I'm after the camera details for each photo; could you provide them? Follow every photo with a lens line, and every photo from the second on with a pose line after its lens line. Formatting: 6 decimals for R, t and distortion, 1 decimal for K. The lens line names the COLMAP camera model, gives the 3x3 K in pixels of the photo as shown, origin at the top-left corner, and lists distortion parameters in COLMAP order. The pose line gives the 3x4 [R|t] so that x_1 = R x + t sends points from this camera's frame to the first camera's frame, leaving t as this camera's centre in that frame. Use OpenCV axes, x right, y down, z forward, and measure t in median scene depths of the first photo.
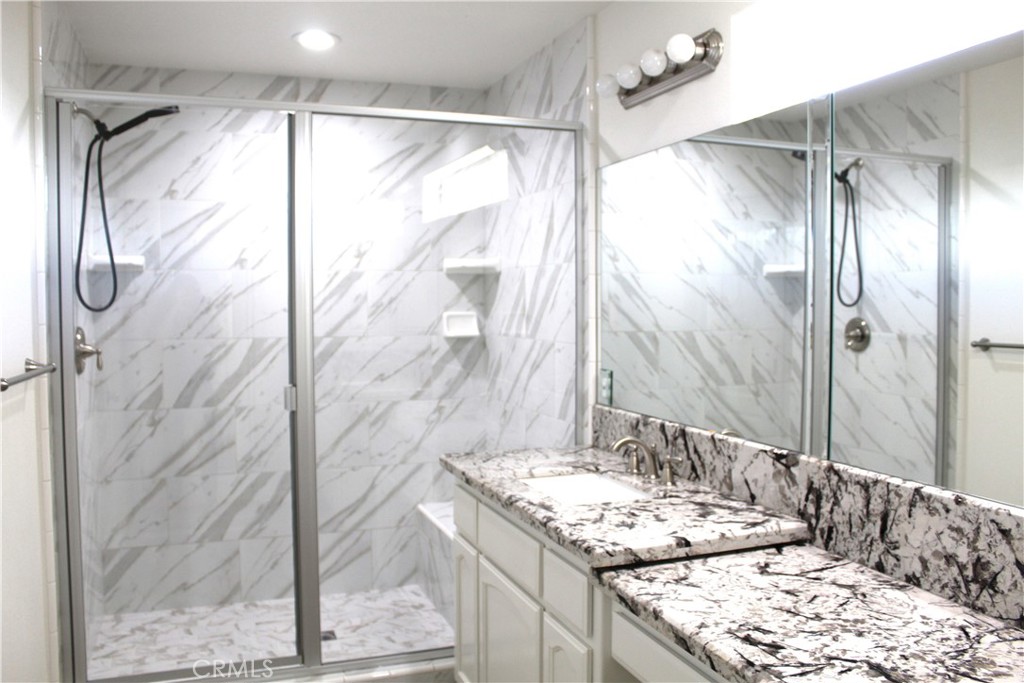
lens RADIAL K [[851.6, 0, 508.6], [0, 851.6, 340.7], [0, 0, 1]] dist [-0.153818, 0.122156]
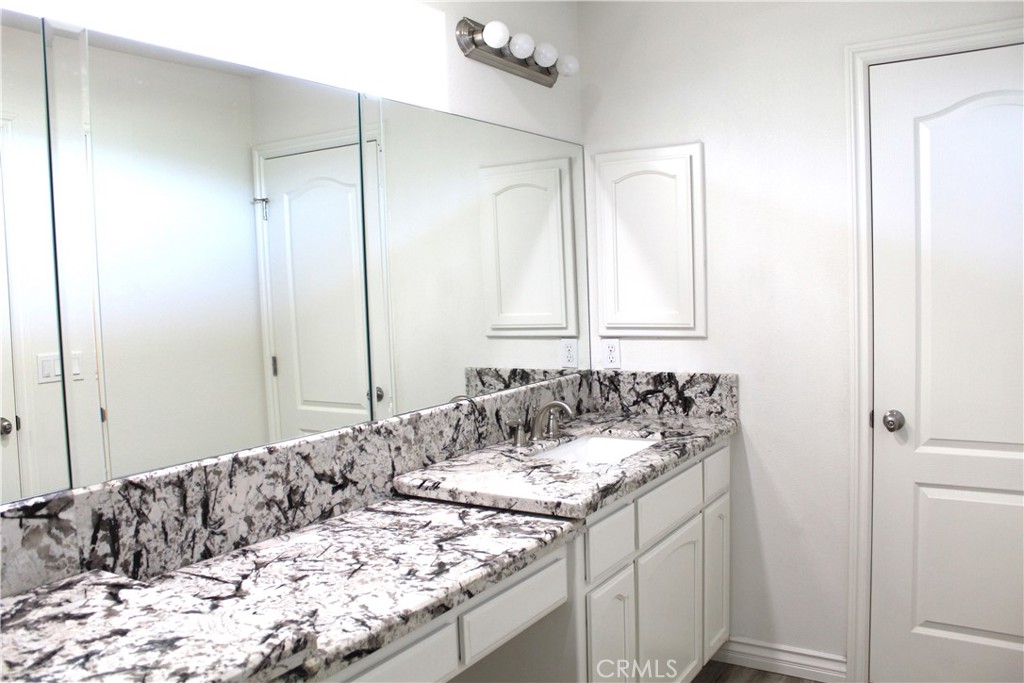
lens RADIAL K [[851.6, 0, 510.7], [0, 851.6, 340.3], [0, 0, 1]] dist [-0.153818, 0.122156]
pose [[-0.616633, -0.029622, 0.786693, -0.574918], [0.069974, 0.993274, 0.092248, -0.046984], [-0.784135, 0.111931, -0.610413, 1.365945]]
